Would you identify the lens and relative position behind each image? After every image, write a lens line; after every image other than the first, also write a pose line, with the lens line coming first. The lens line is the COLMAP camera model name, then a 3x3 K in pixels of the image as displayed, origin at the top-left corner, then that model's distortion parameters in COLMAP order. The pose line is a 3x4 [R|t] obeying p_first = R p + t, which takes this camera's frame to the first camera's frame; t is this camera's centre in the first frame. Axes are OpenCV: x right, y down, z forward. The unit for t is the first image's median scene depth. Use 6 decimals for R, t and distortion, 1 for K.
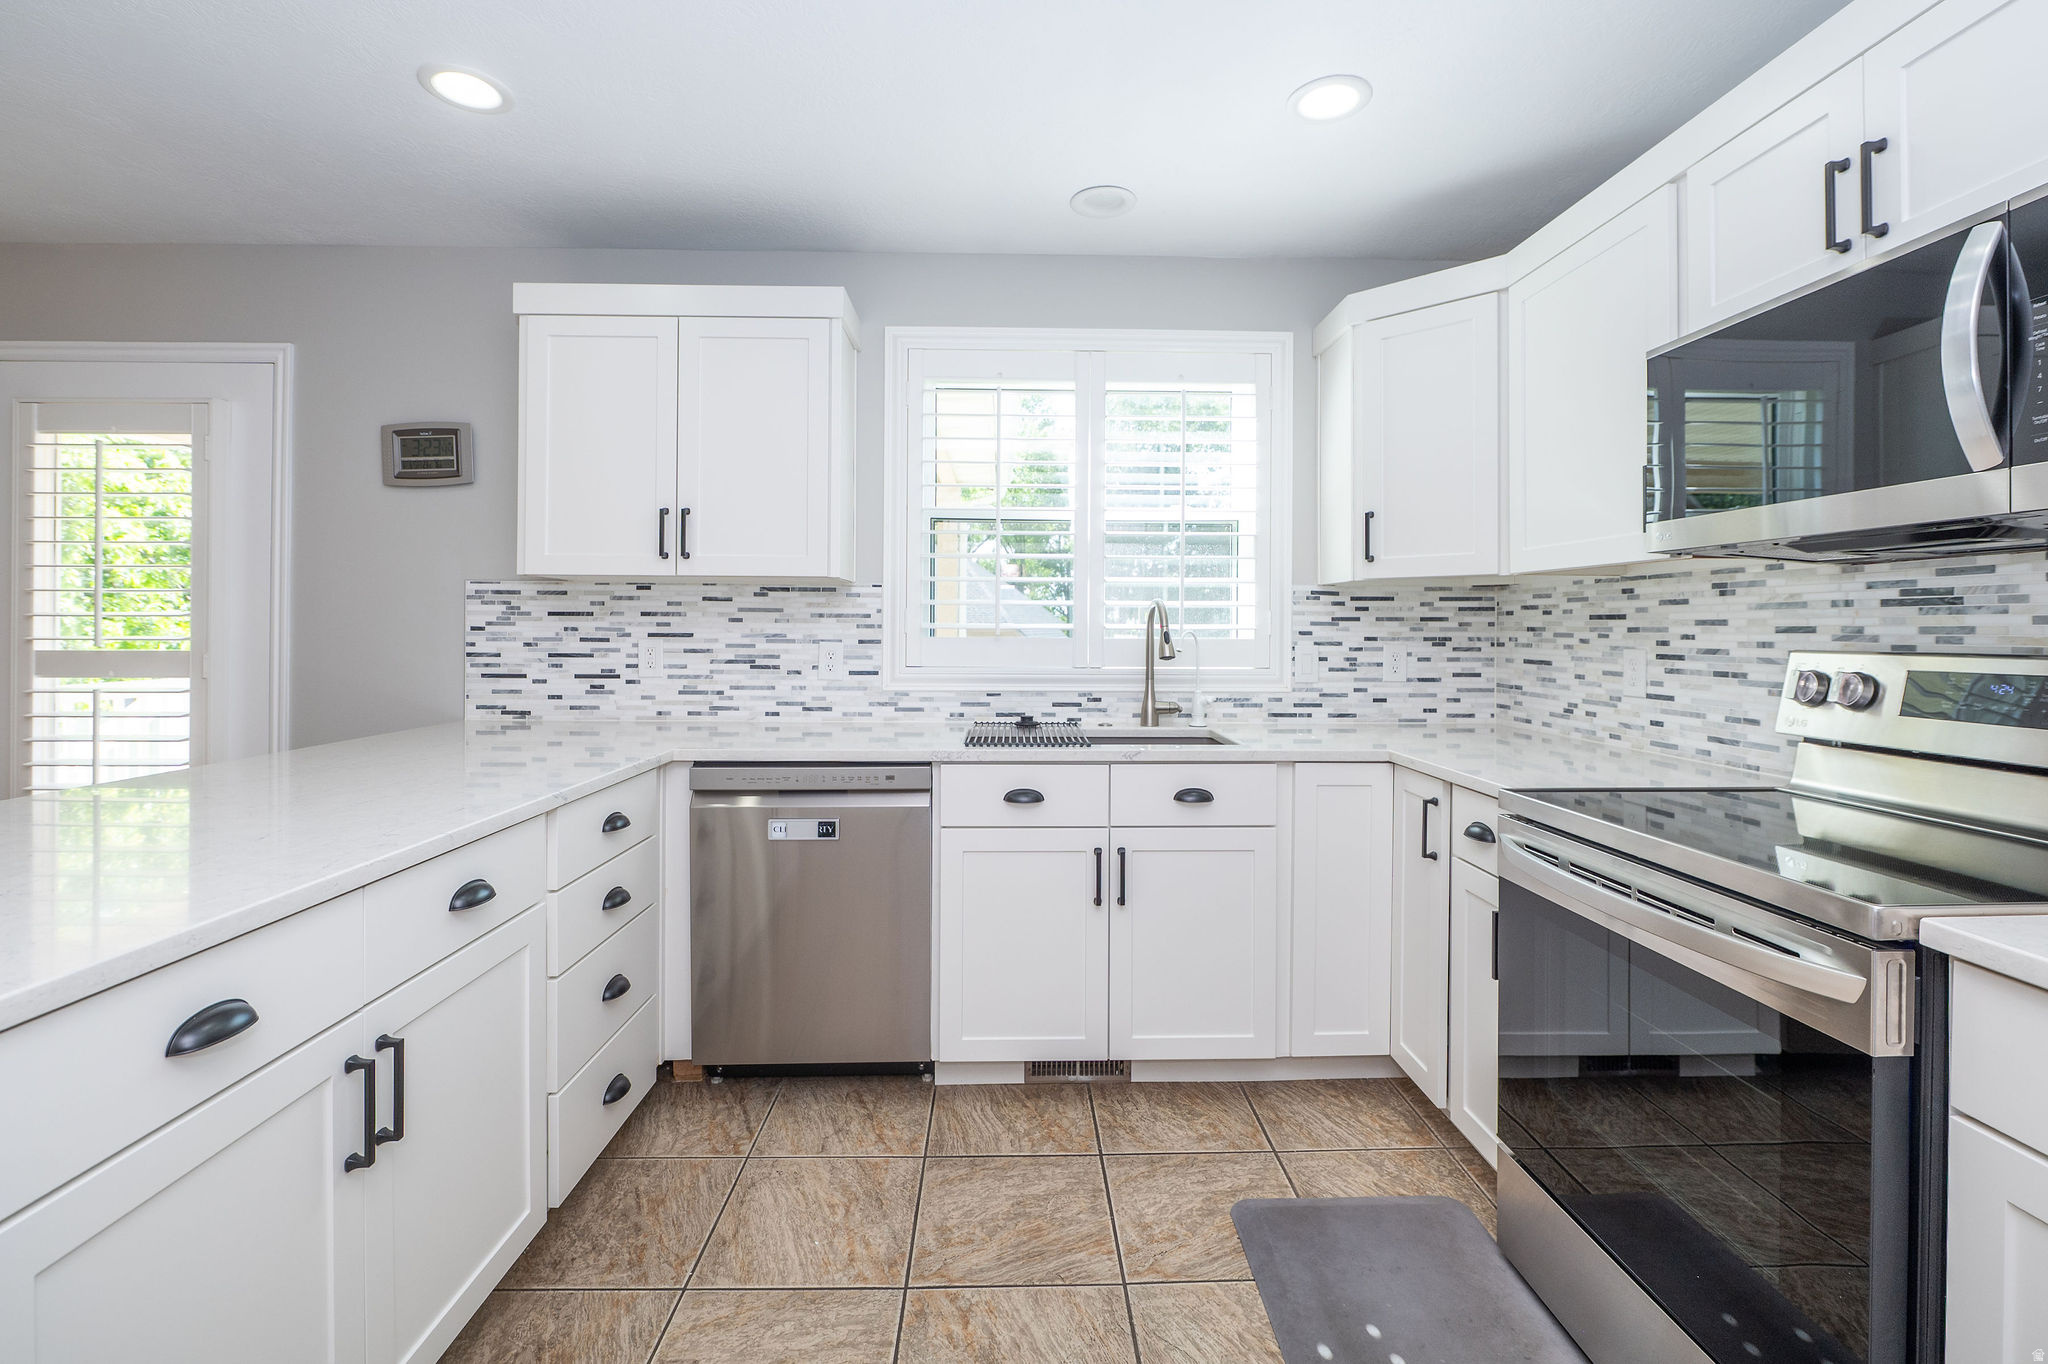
lens RADIAL K [[892.7, 0, 1025.2], [0, 892.7, 624.8], [0, 0, 1]] dist [-0.000888, -0.000375]
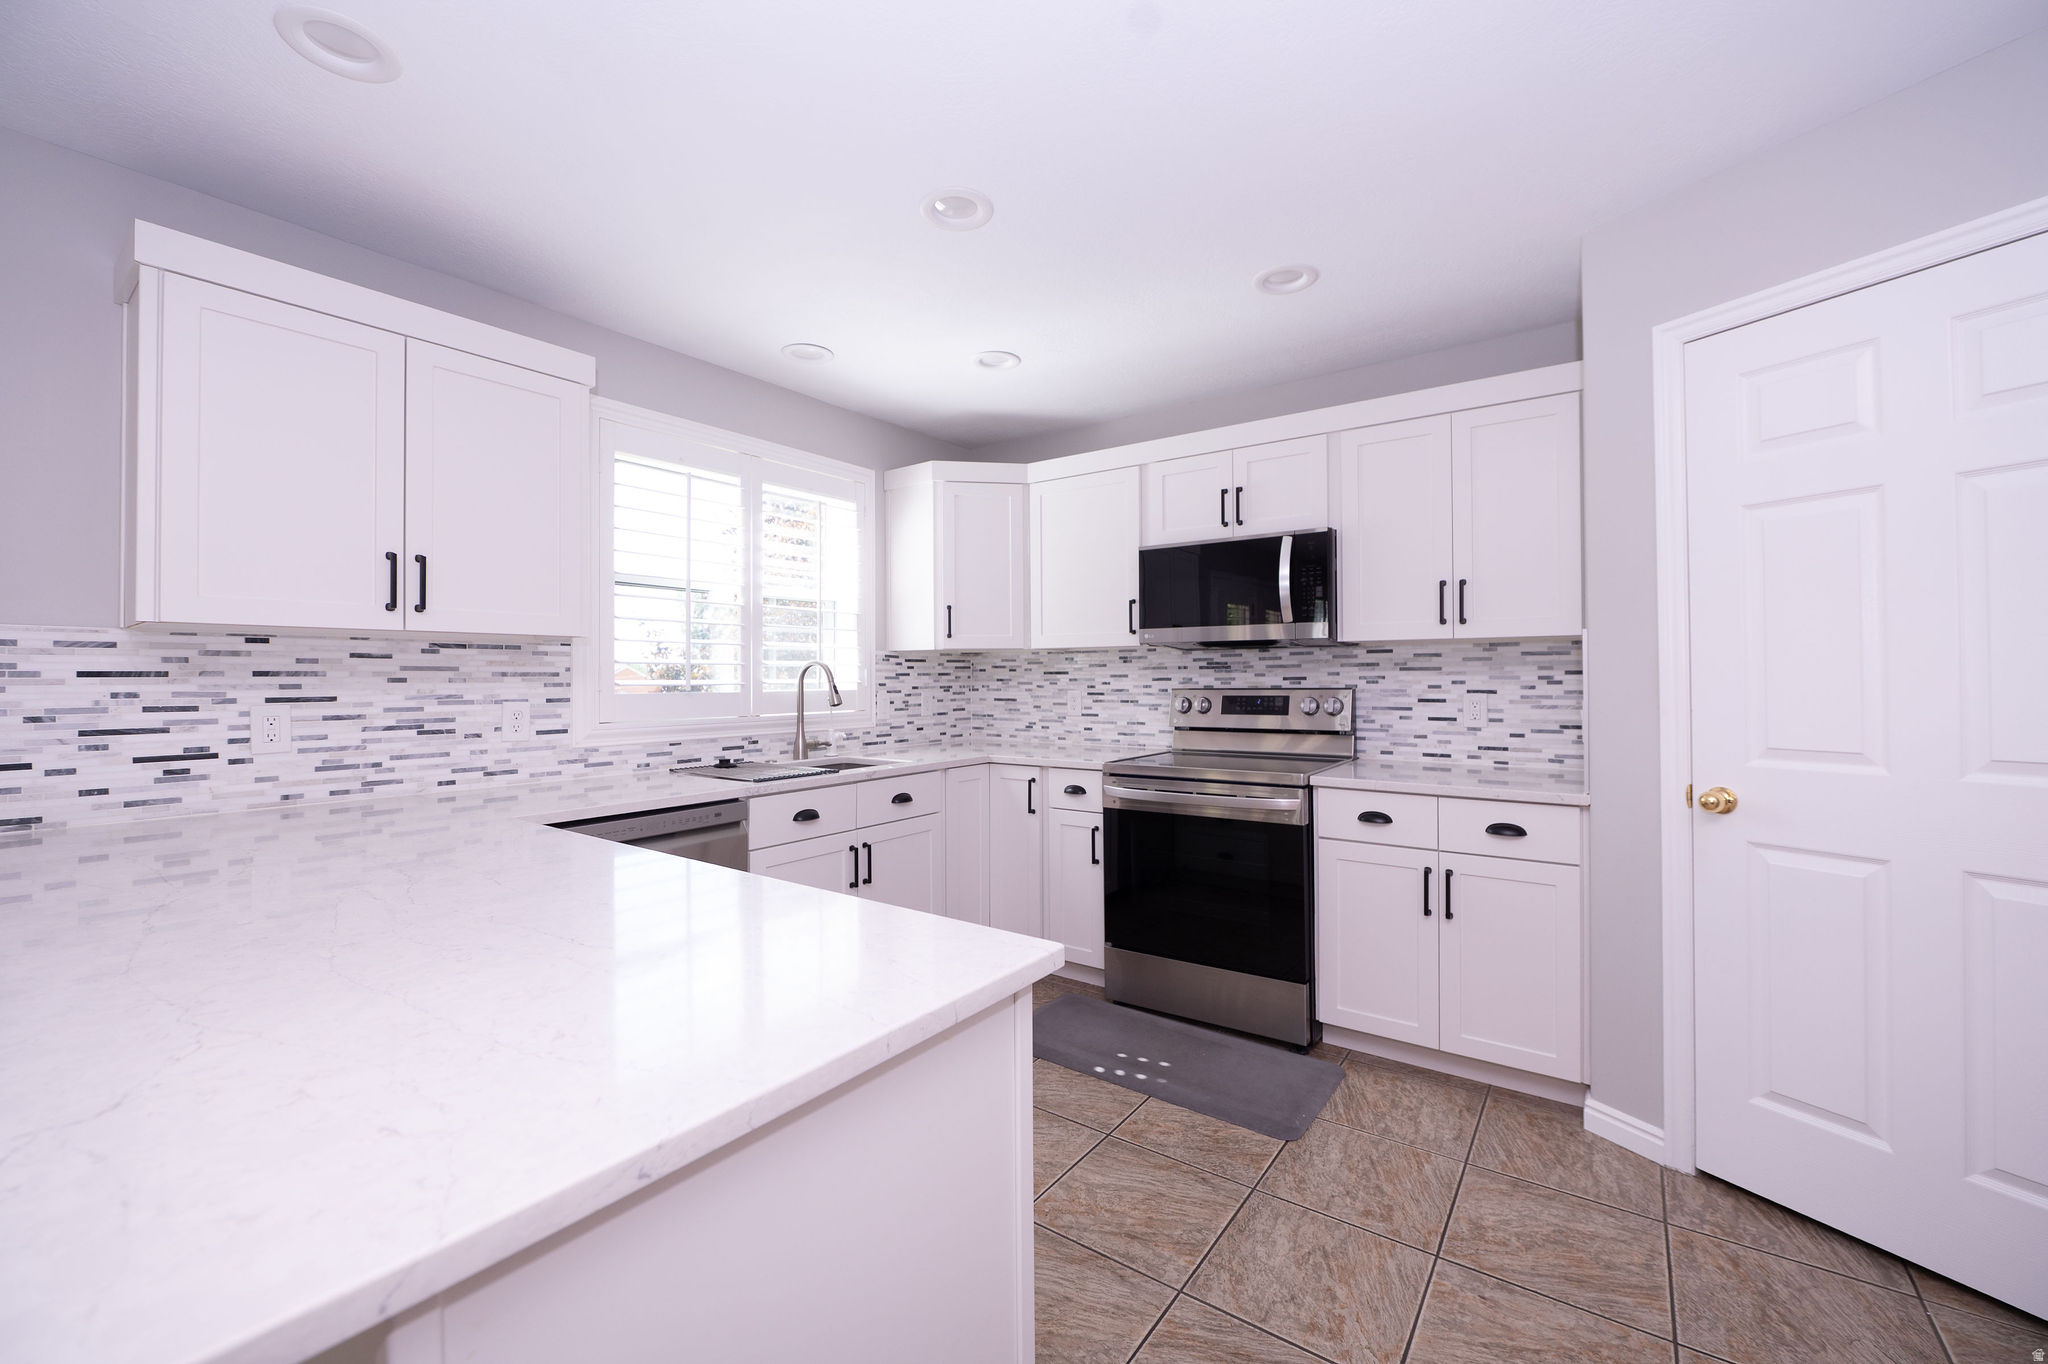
lens RADIAL K [[822.6, 0, 1027.9], [0, 822.6, 676.9], [0, 0, 1]] dist [-0.008889, -0.000338]
pose [[0.609110, -0.008686, 0.793038, -0.584794], [0.007299, 0.999959, 0.005346, -0.008247], [-0.793052, 0.002532, 0.609149, 0.023280]]
